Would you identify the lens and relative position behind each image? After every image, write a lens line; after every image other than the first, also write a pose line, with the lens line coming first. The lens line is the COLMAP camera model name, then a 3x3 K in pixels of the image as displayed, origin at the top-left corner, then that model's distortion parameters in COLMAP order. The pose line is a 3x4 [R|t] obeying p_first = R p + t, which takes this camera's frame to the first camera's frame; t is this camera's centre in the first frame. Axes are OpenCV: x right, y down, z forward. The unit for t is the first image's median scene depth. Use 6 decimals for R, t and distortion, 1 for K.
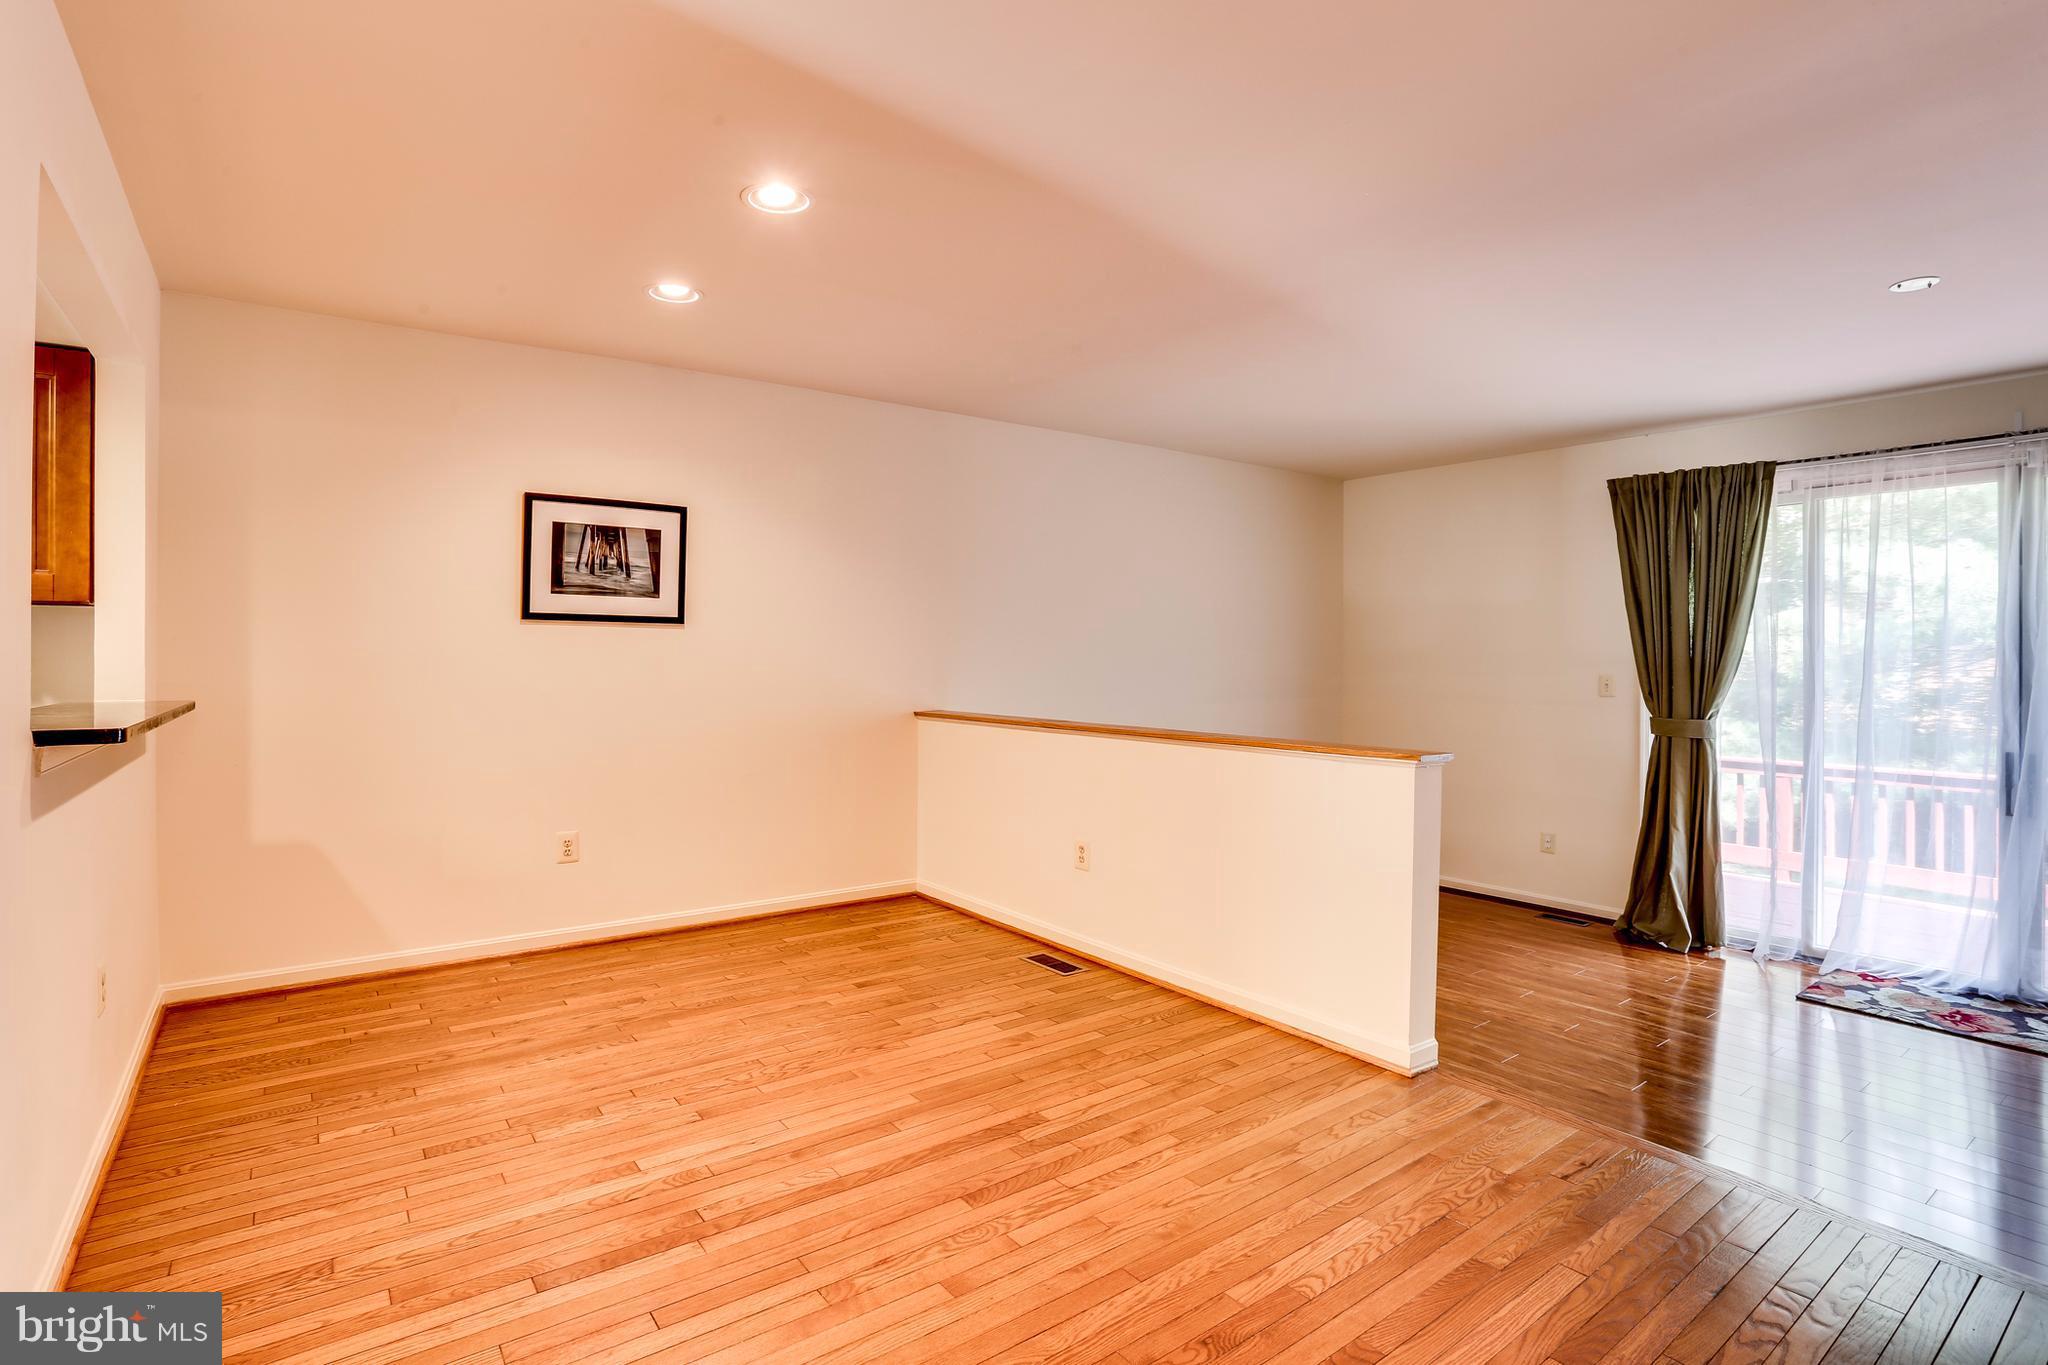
lens RADIAL K [[998.6, 0, 1021.7], [0, 998.6, 671.0], [0, 0, 1]] dist [-0.055013, 0.019696]
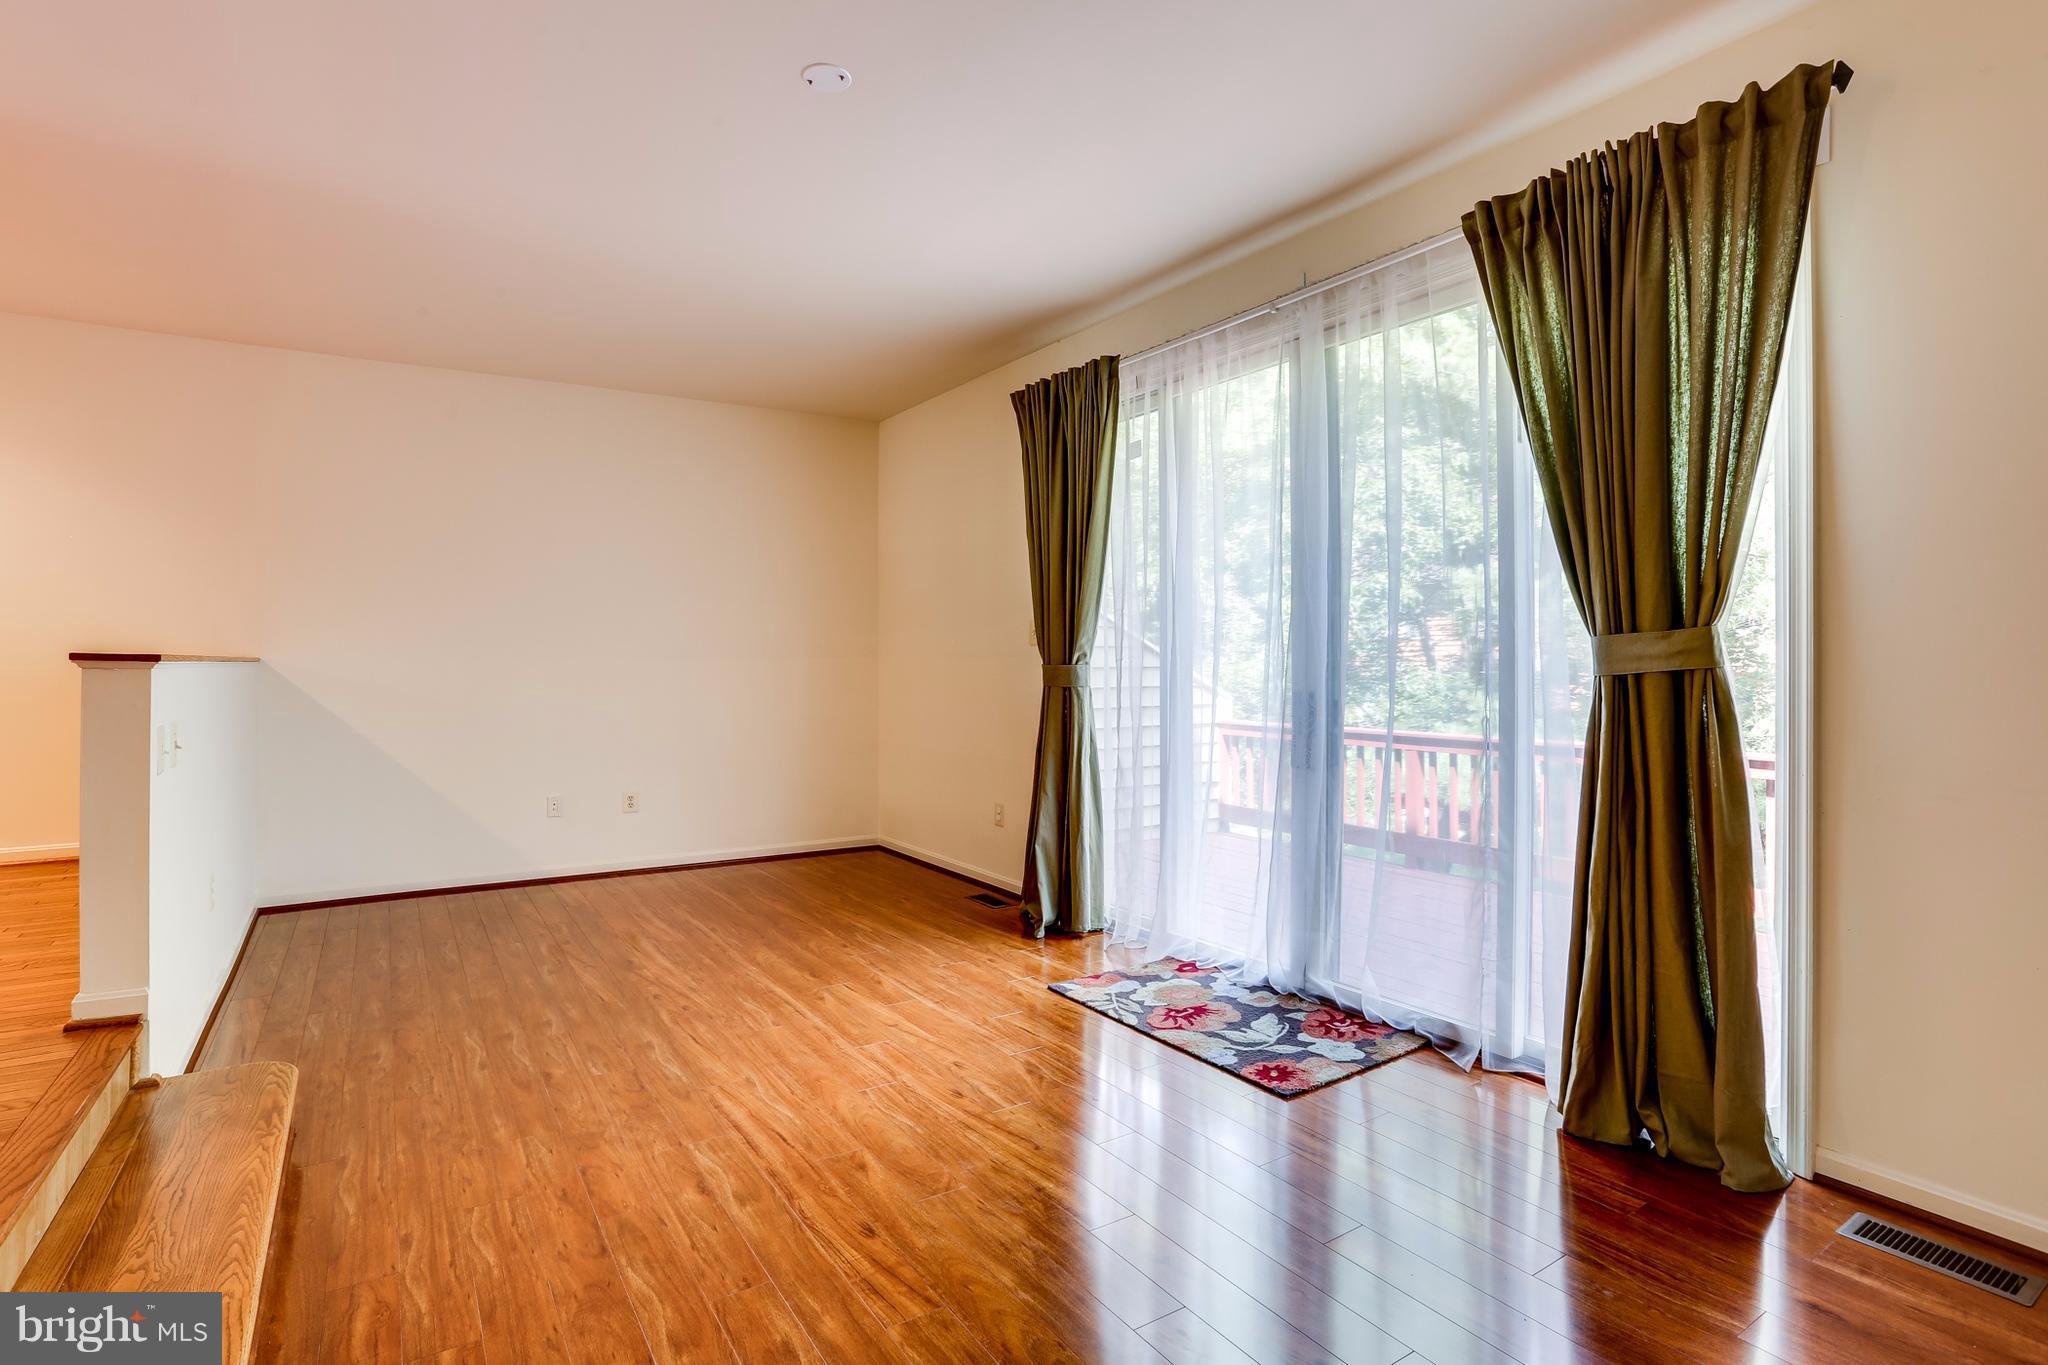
lens RADIAL K [[998.6, 0, 1010.6], [0, 998.6, 664.9], [0, 0, 1]] dist [-0.055013, 0.019696]
pose [[0.997724, -0.005706, -0.067183, 0.895421], [0.004739, 0.999883, -0.014551, 0.080660], [0.067258, 0.014200, 0.997635, 0.158845]]
